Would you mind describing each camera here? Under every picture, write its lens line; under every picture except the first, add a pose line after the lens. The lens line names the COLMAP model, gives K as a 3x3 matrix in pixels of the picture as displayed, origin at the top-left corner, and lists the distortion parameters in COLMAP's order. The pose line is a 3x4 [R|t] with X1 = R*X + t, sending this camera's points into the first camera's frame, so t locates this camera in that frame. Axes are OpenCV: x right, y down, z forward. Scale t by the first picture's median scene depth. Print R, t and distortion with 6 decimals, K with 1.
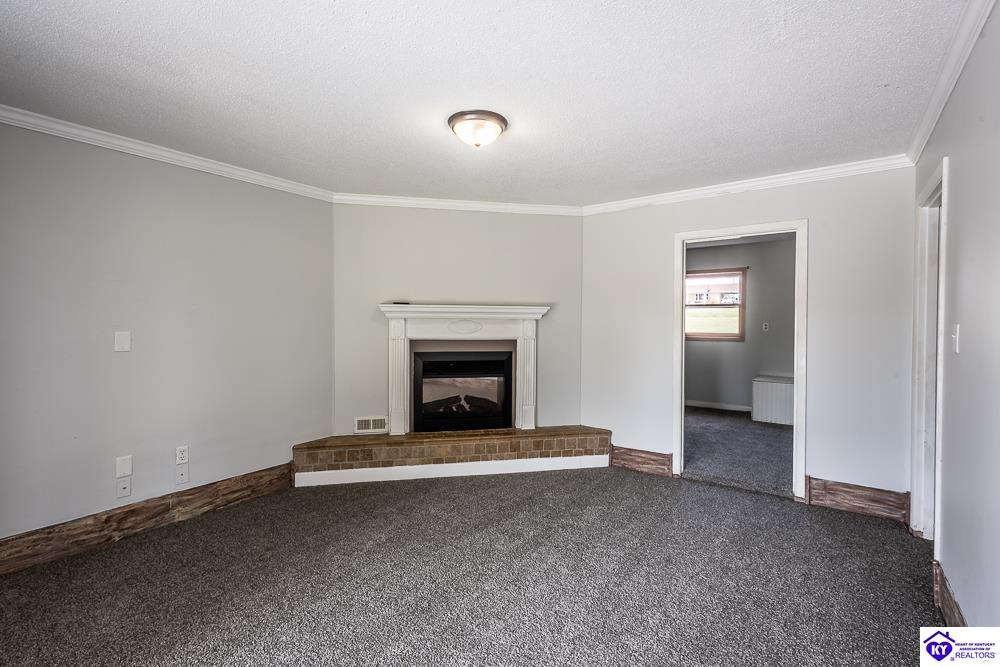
lens RADIAL K [[460.7, 0, 502.5], [0, 460.7, 327.8], [0, 0, 1]] dist [0.015897, -0.004288]
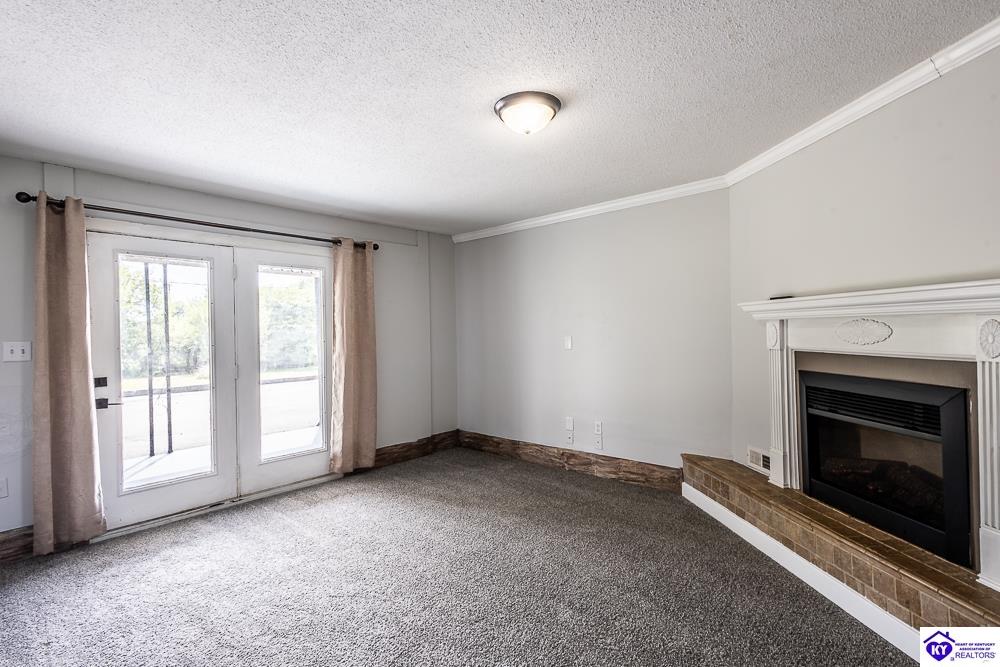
lens RADIAL K [[460.7, 0, 499.5], [0, 460.7, 334.7], [0, 0, 1]] dist [0.015897, -0.004288]
pose [[-0.105753, 0.000821, -0.994392, 0.532818], [0.007800, 0.999970, -0.000004, -0.001751], [0.994362, -0.007757, -0.105756, 0.667172]]
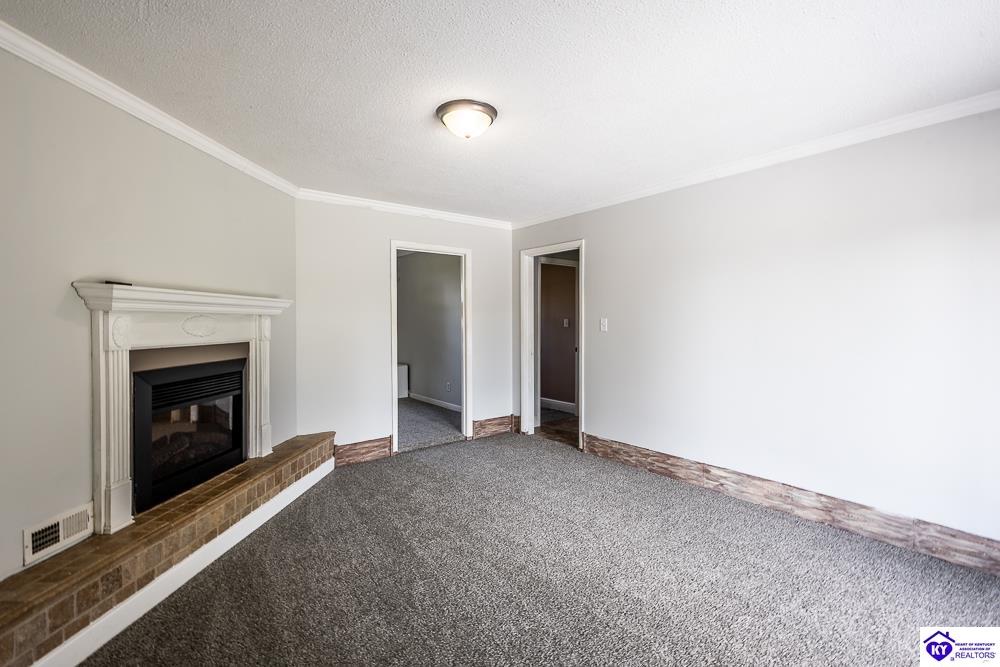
lens RADIAL K [[460.7, 0, 493.6], [0, 460.7, 329.9], [0, 0, 1]] dist [0.015897, -0.004288]
pose [[0.273778, -0.022110, 0.961539, -0.636135], [0.014918, 0.999713, 0.018740, -0.002477], [-0.961677, 0.009213, 0.274029, 0.440784]]
